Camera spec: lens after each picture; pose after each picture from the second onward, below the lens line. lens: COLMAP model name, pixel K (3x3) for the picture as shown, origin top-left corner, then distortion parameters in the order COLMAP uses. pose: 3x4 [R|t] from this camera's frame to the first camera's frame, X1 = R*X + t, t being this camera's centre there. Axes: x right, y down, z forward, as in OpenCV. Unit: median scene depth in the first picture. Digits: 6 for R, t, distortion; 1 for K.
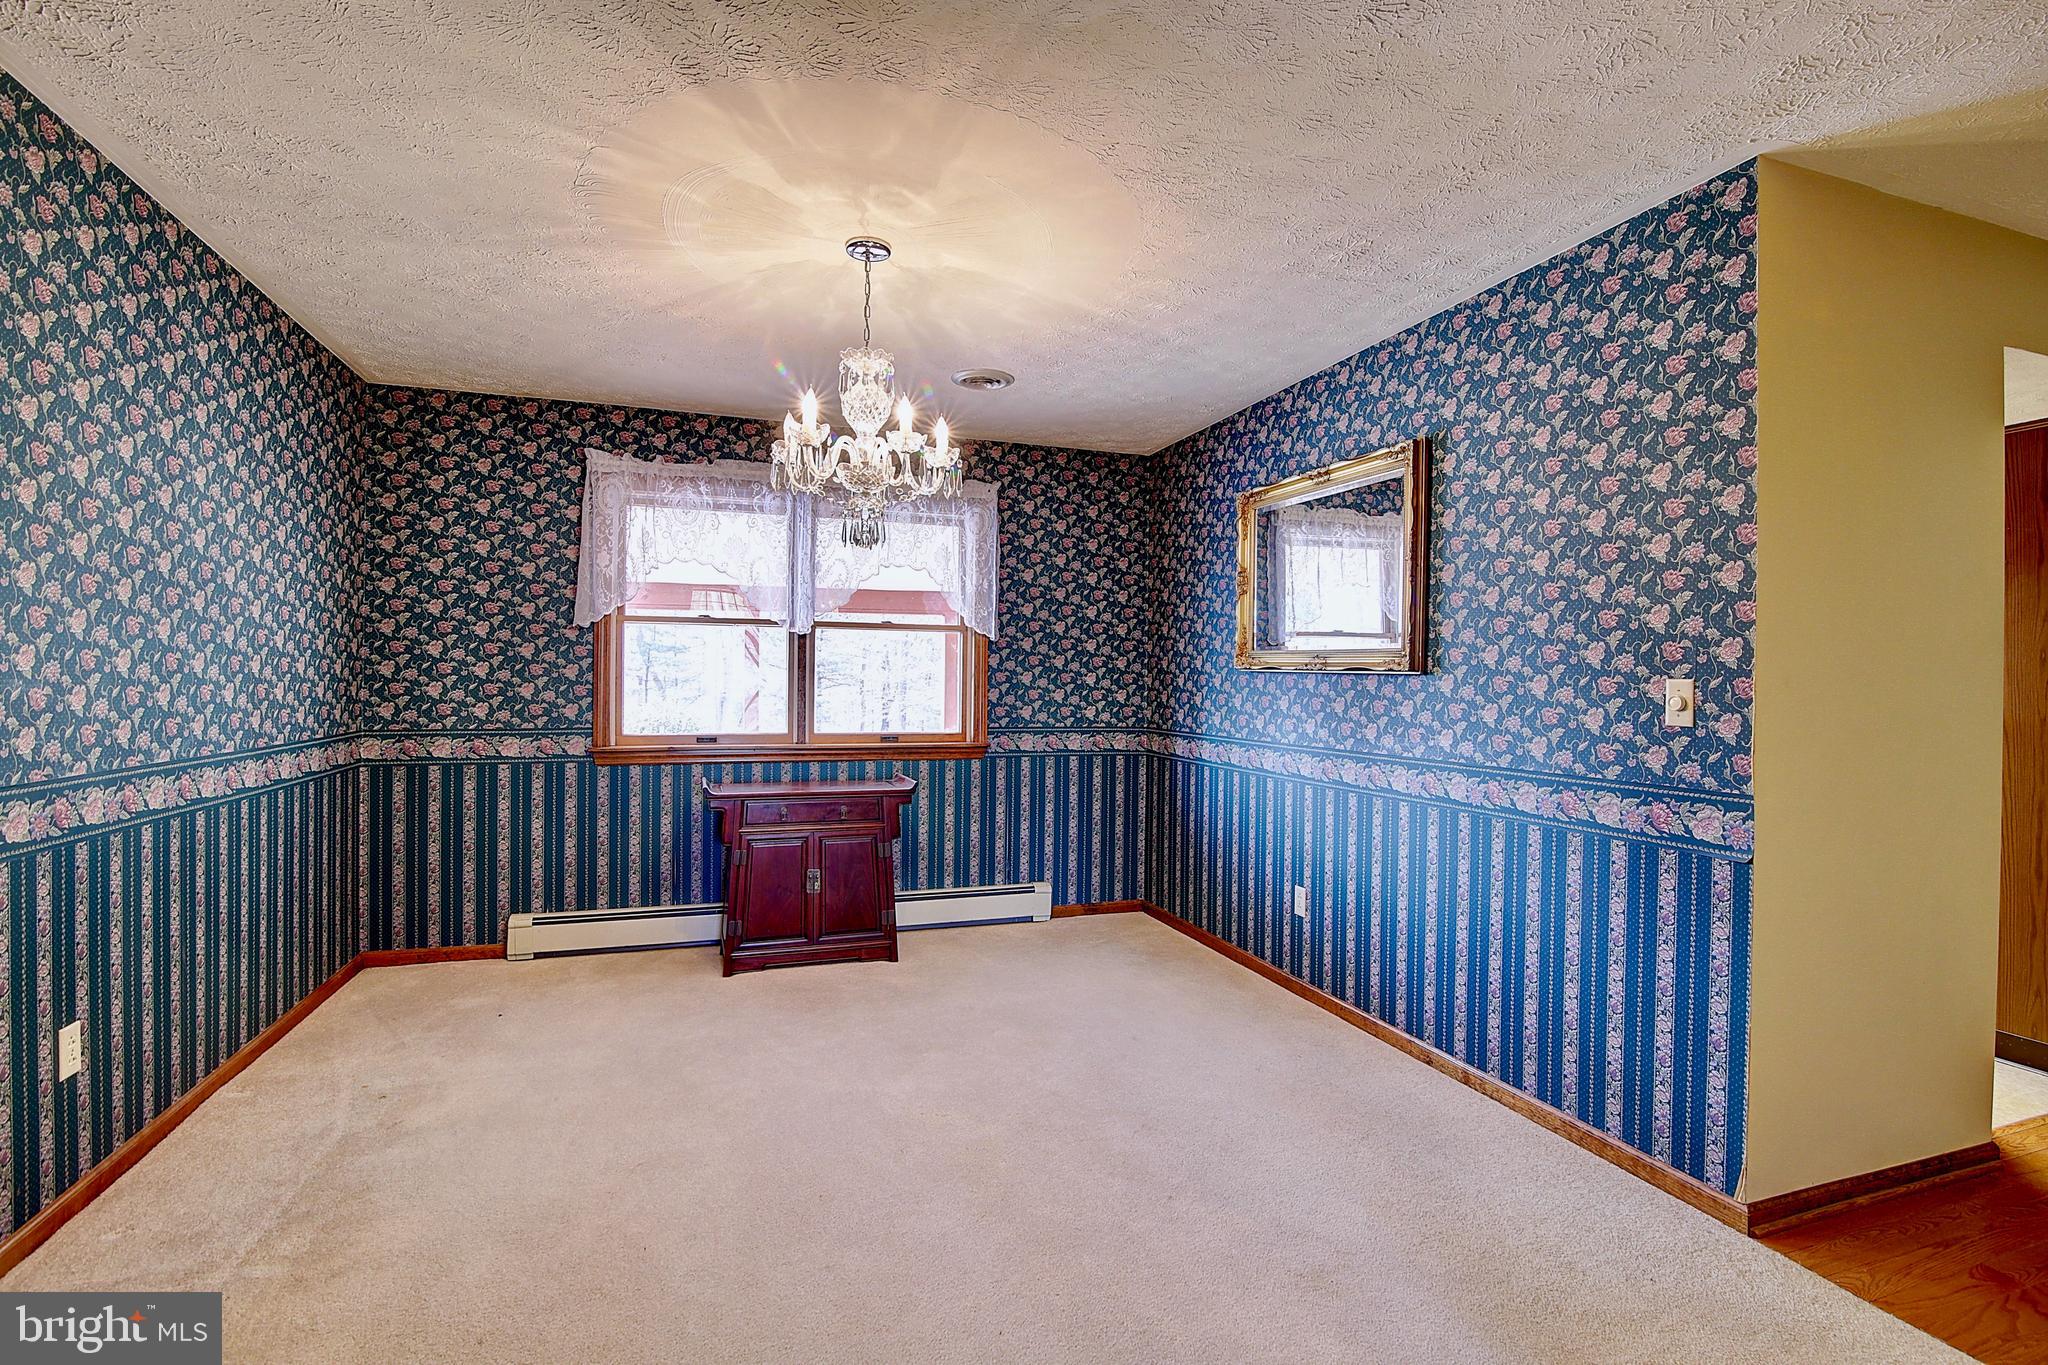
lens RADIAL K [[948.2, 0, 1023.4], [0, 948.2, 686.1], [0, 0, 1]] dist [-0.017305, -0.000023]
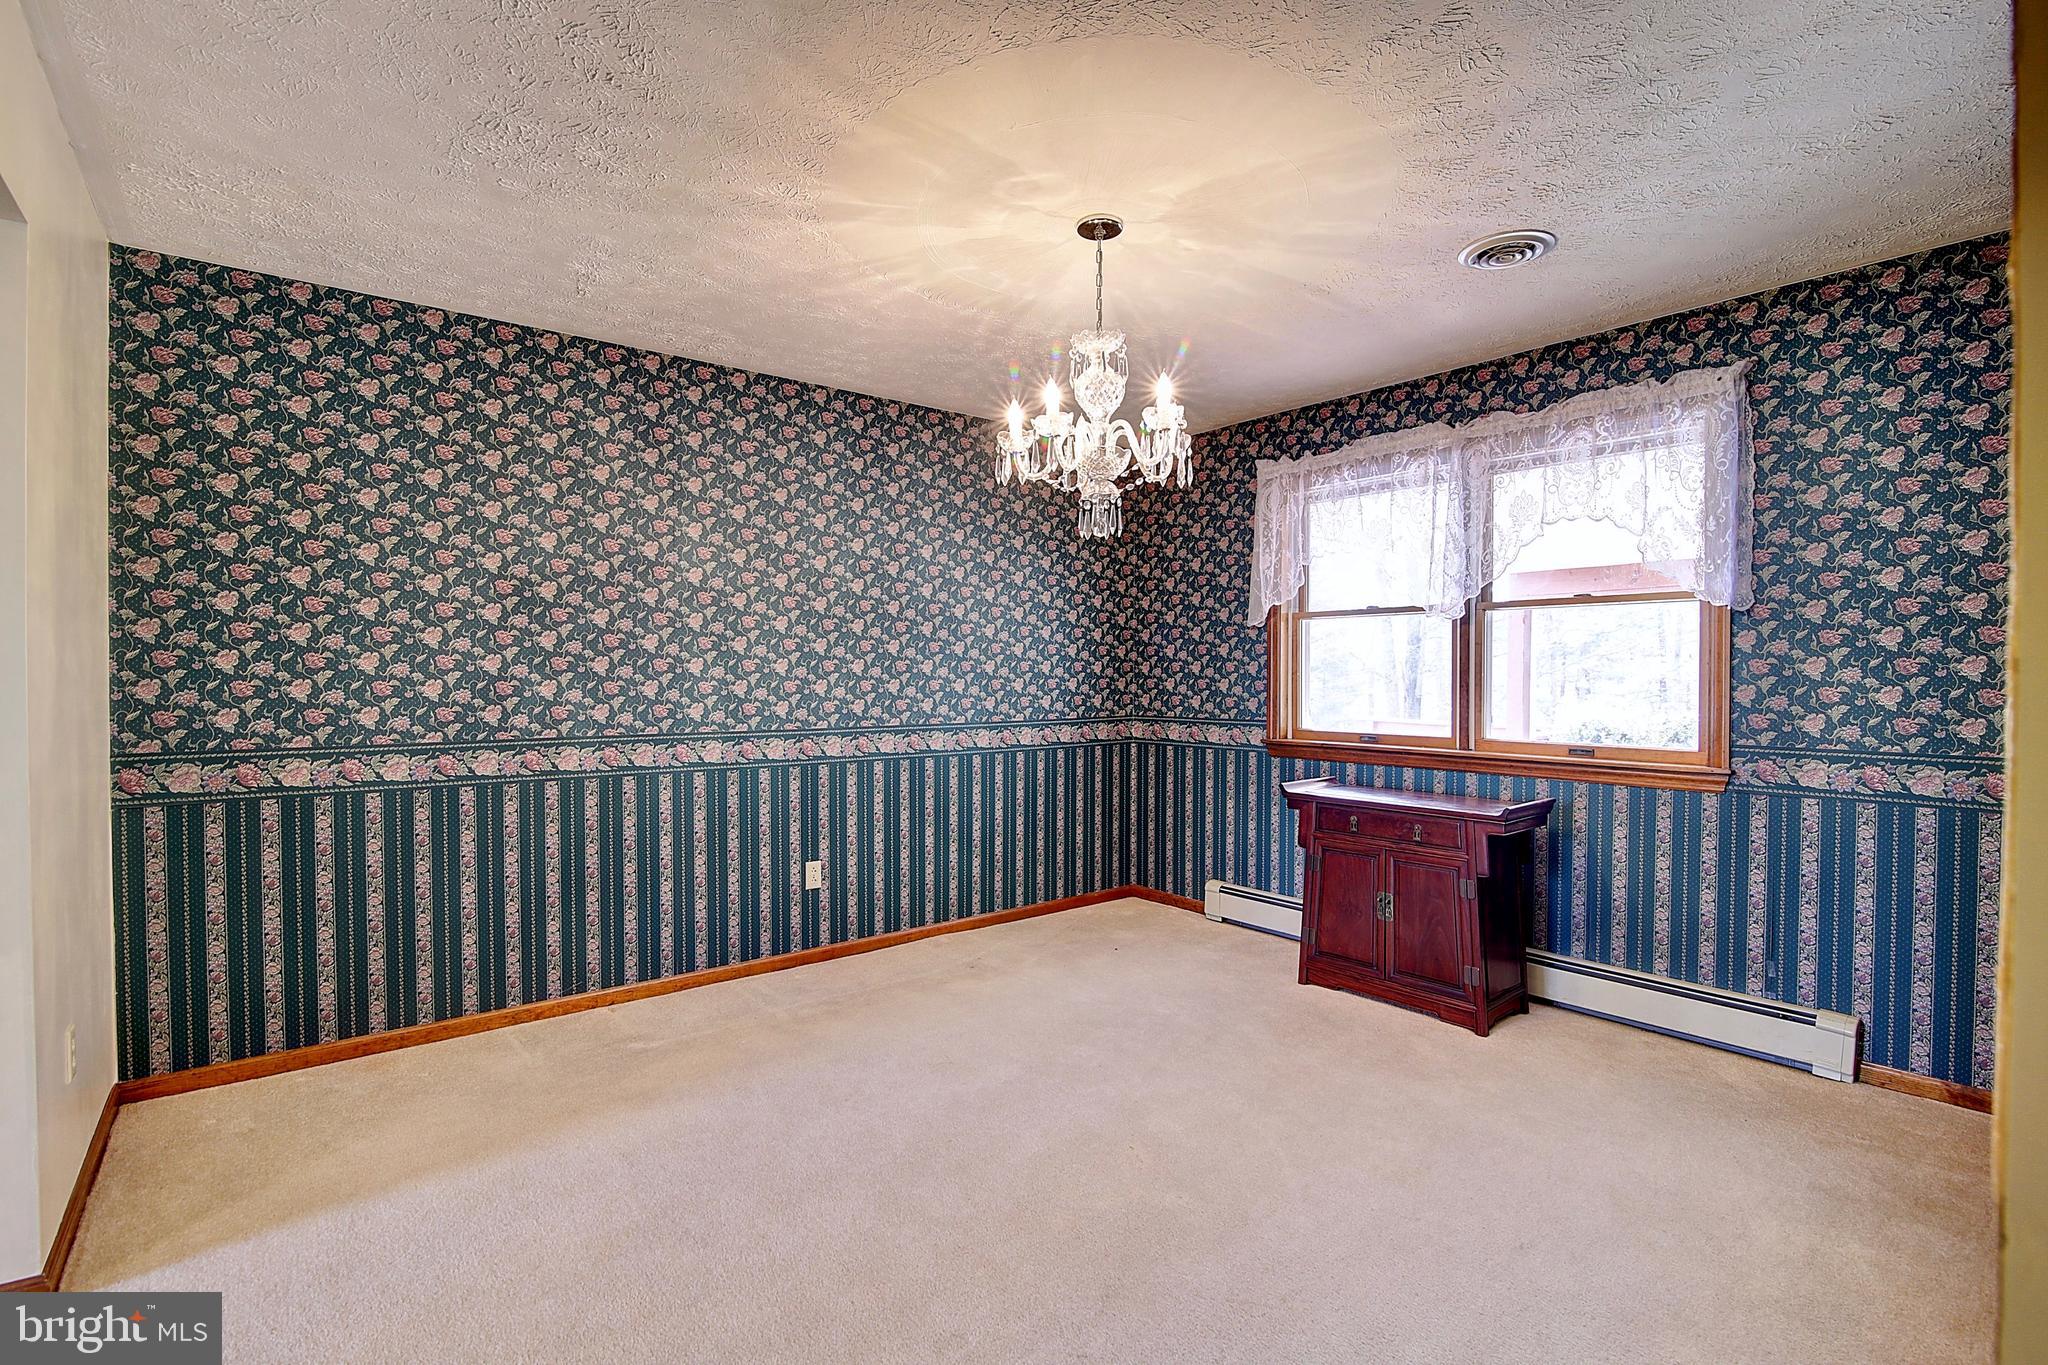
lens RADIAL K [[948.2, 0, 1023.4], [0, 948.2, 686.1], [0, 0, 1]] dist [-0.017305, -0.000023]
pose [[0.339118, 0.002060, -0.940741, 0.463332], [-0.002808, 0.999995, 0.001177, 0.004816], [0.940739, 0.002243, 0.339123, 0.384643]]
